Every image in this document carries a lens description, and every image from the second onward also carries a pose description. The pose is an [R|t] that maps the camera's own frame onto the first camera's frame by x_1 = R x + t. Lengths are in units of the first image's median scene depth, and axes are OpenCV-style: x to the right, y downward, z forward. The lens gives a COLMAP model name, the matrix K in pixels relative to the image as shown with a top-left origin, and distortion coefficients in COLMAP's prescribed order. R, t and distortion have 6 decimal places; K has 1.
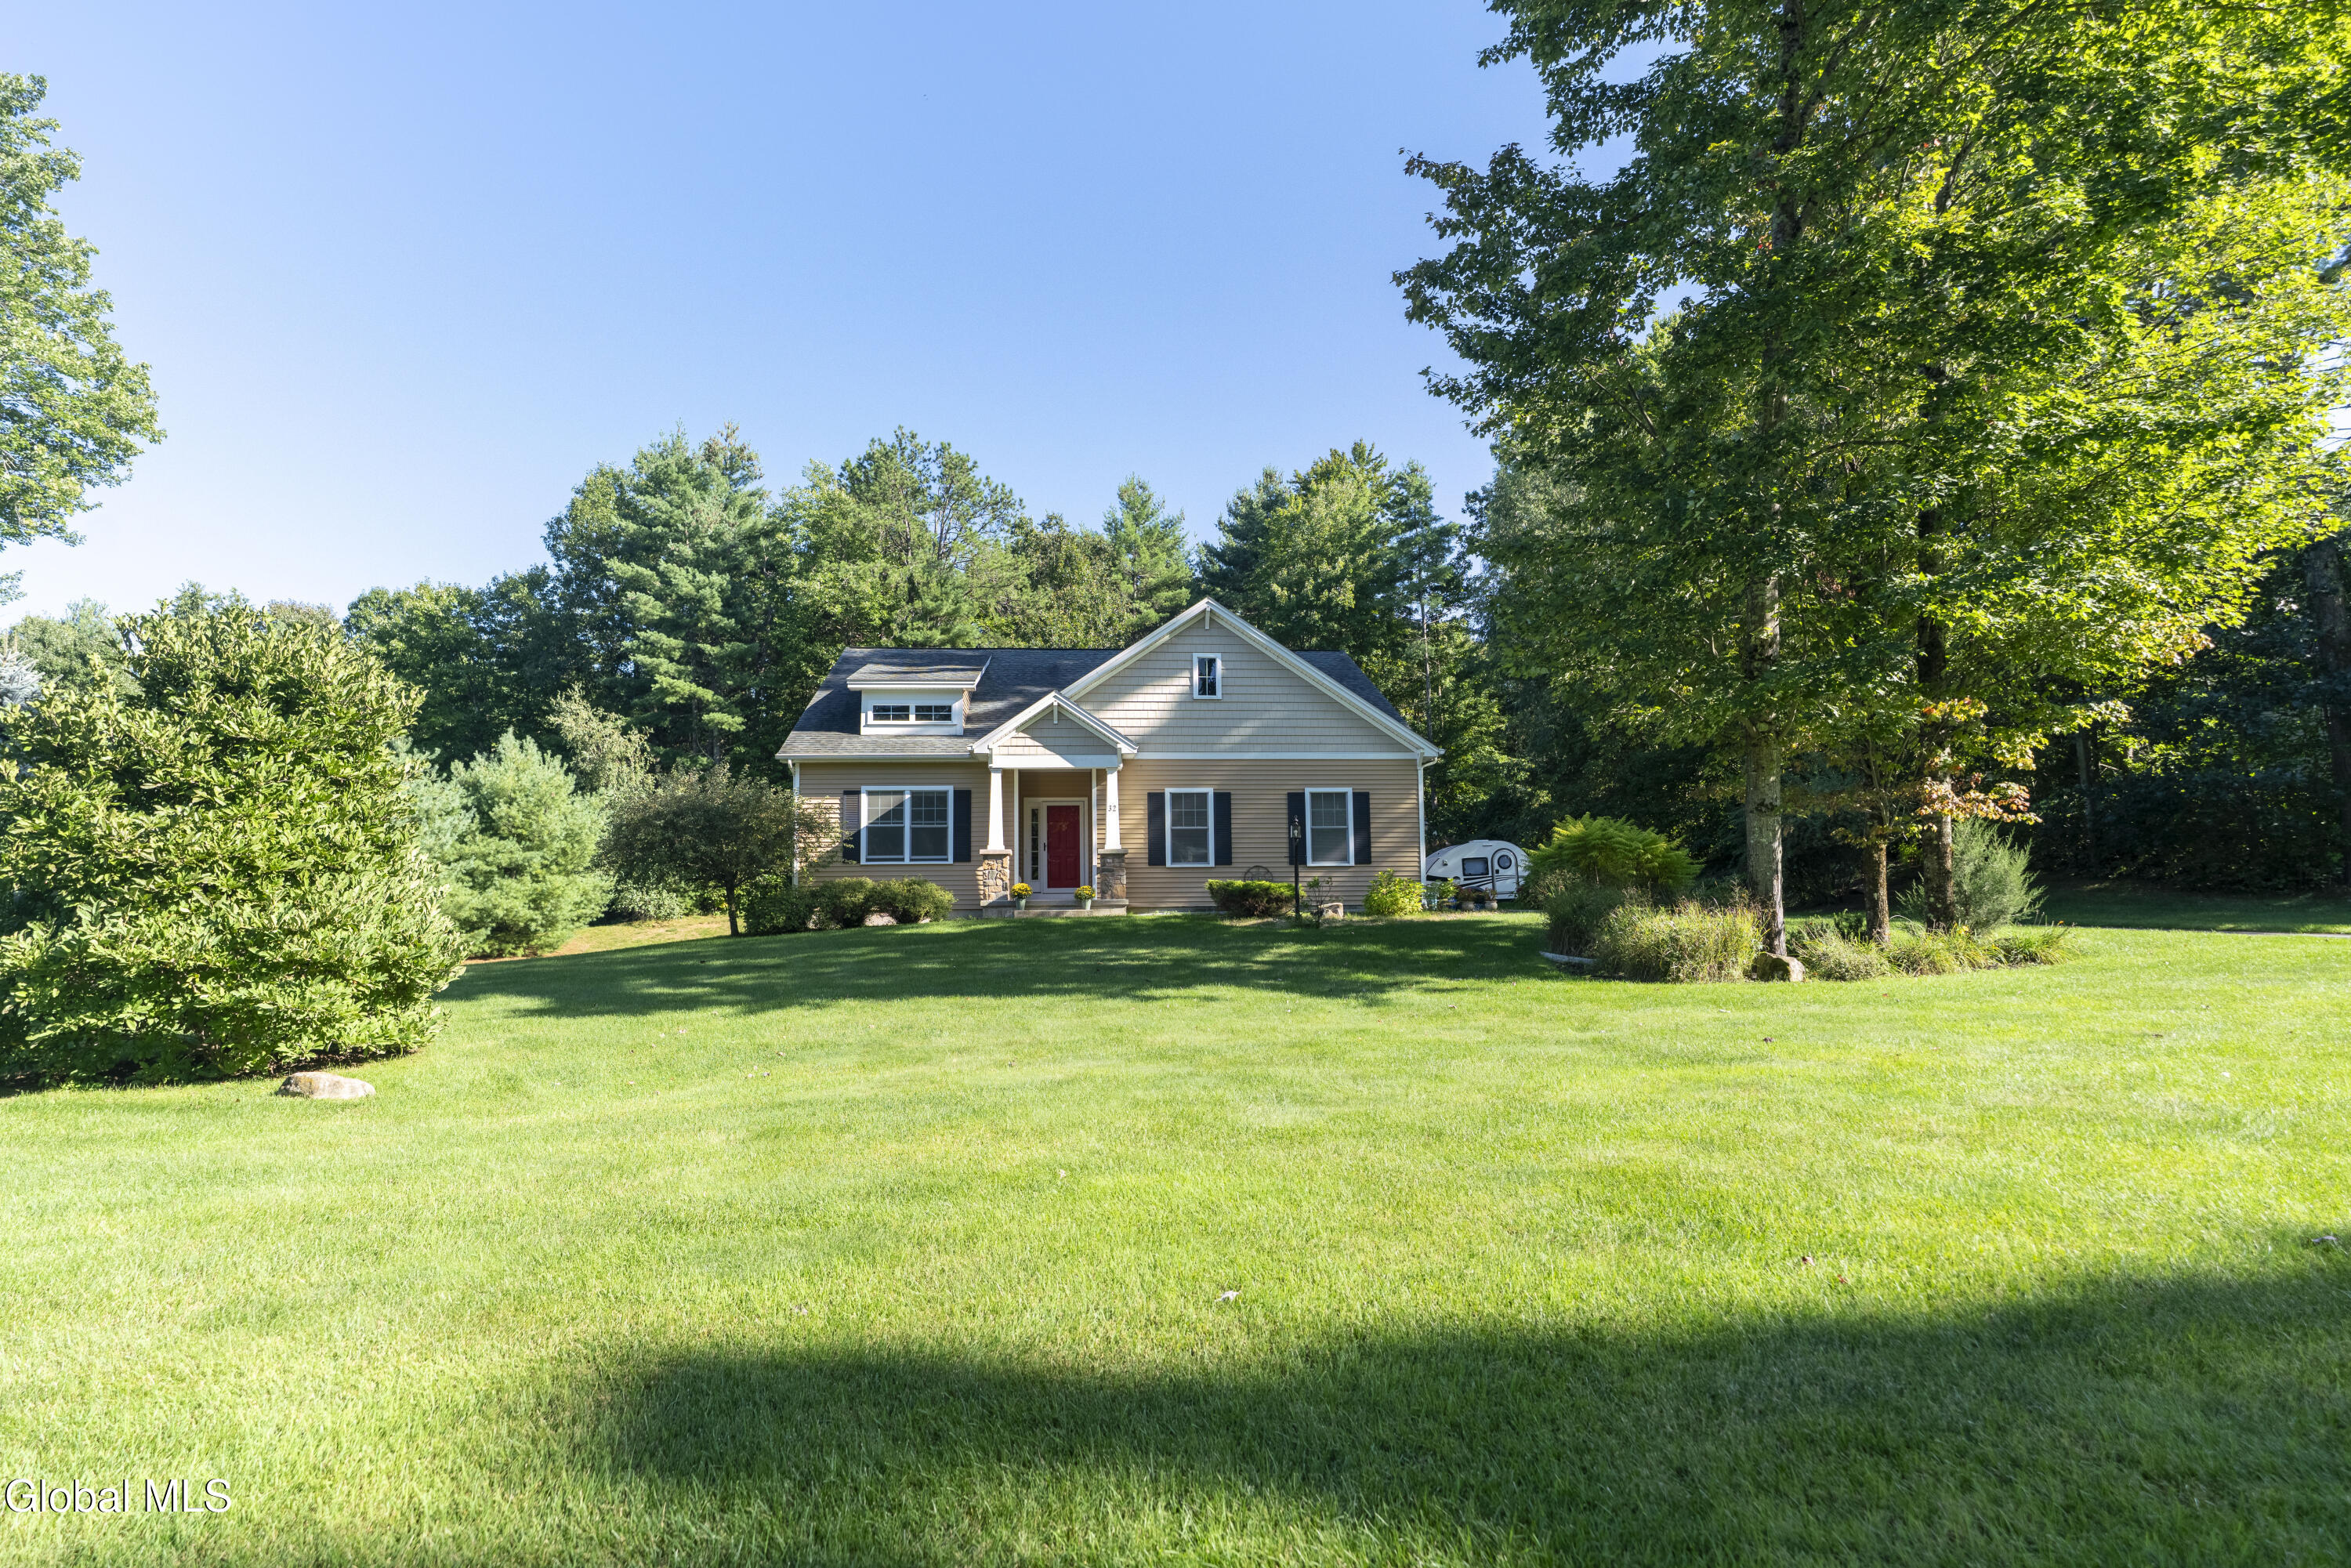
lens RADIAL K [[1236.5, 0, 1175.5], [0, 1236.5, 784.0], [0, 0, 1]] dist [-0.000687, -0.000020]
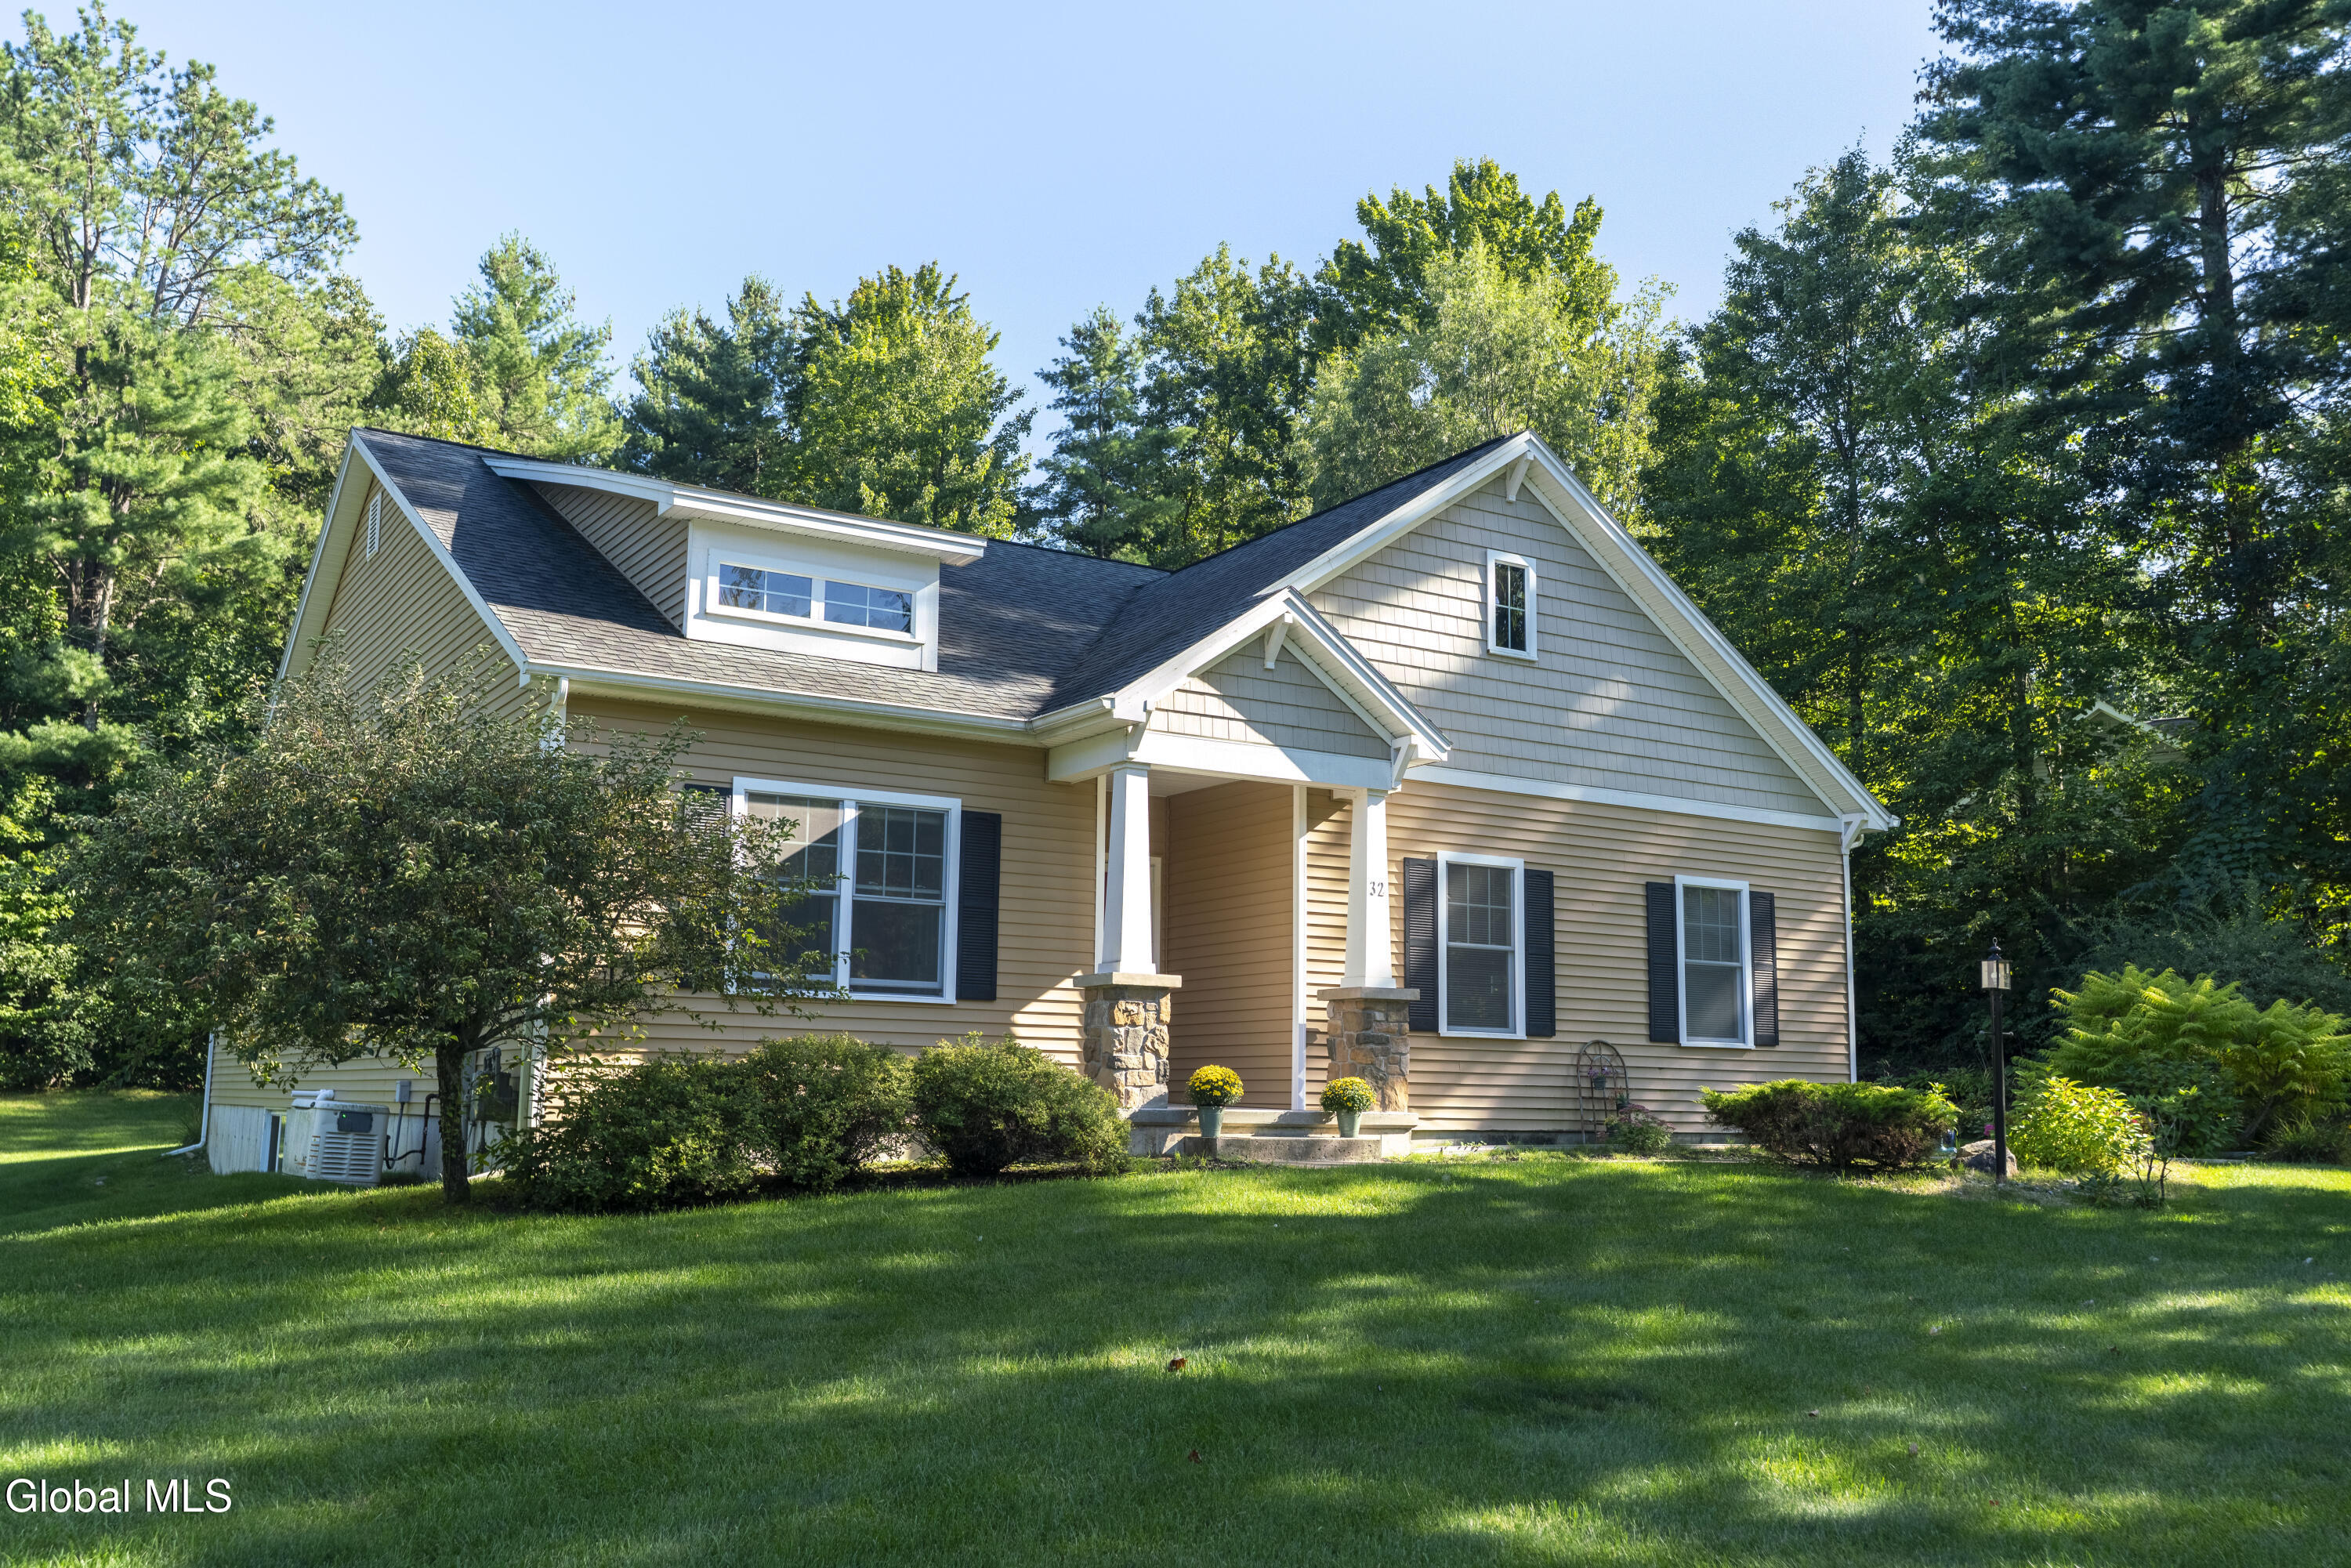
lens RADIAL K [[2023.3, 0, 1175.5], [0, 2023.3, 784.0], [0, 0, 1]] dist [-0.007529, -0.004374]
pose [[0.888658, 0.096355, 0.448334, -0.401153], [-0.072418, 0.994895, -0.070278, 0.035912], [-0.452817, 0.029986, 0.891099, 0.413684]]
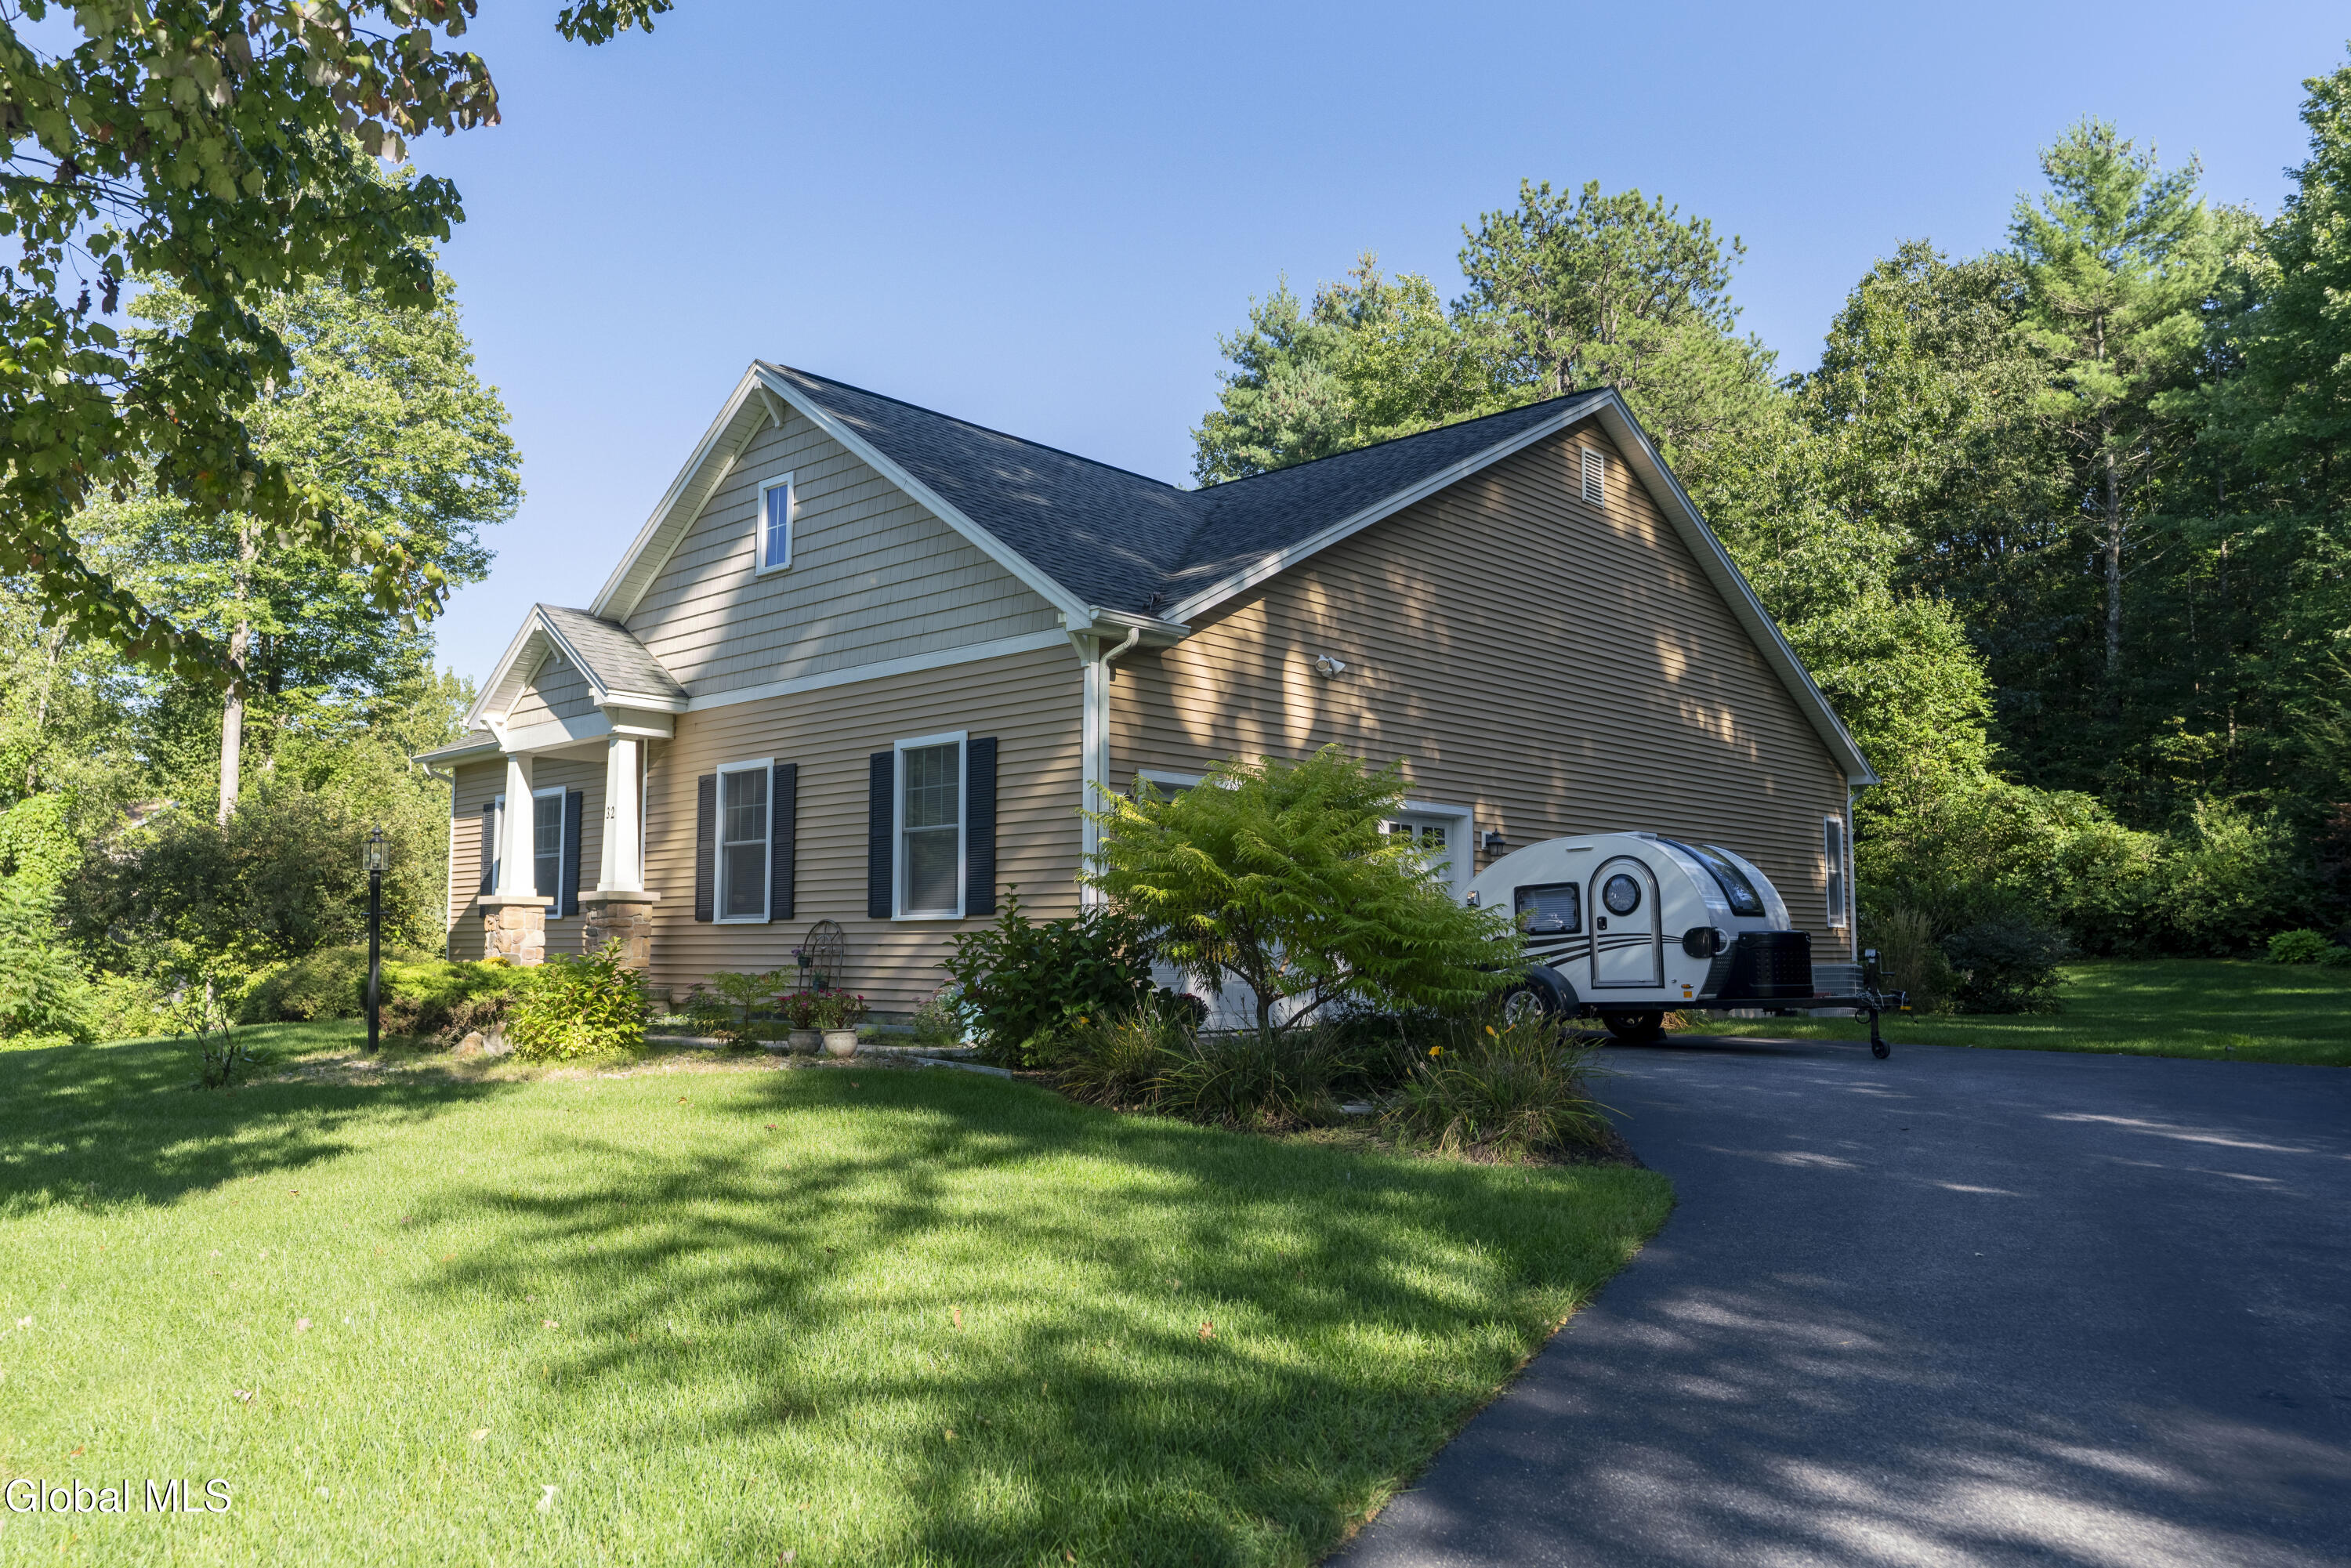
lens RADIAL K [[1714.8, 0, 1175.5], [0, 1714.8, 784.0], [0, 0, 1]] dist [0.001105, 0.000004]
pose [[0.673311, -0.065139, -0.736485, 0.614758], [0.070620, 0.997223, -0.023637, 0.039579], [0.735979, -0.036096, 0.676041, 0.664730]]
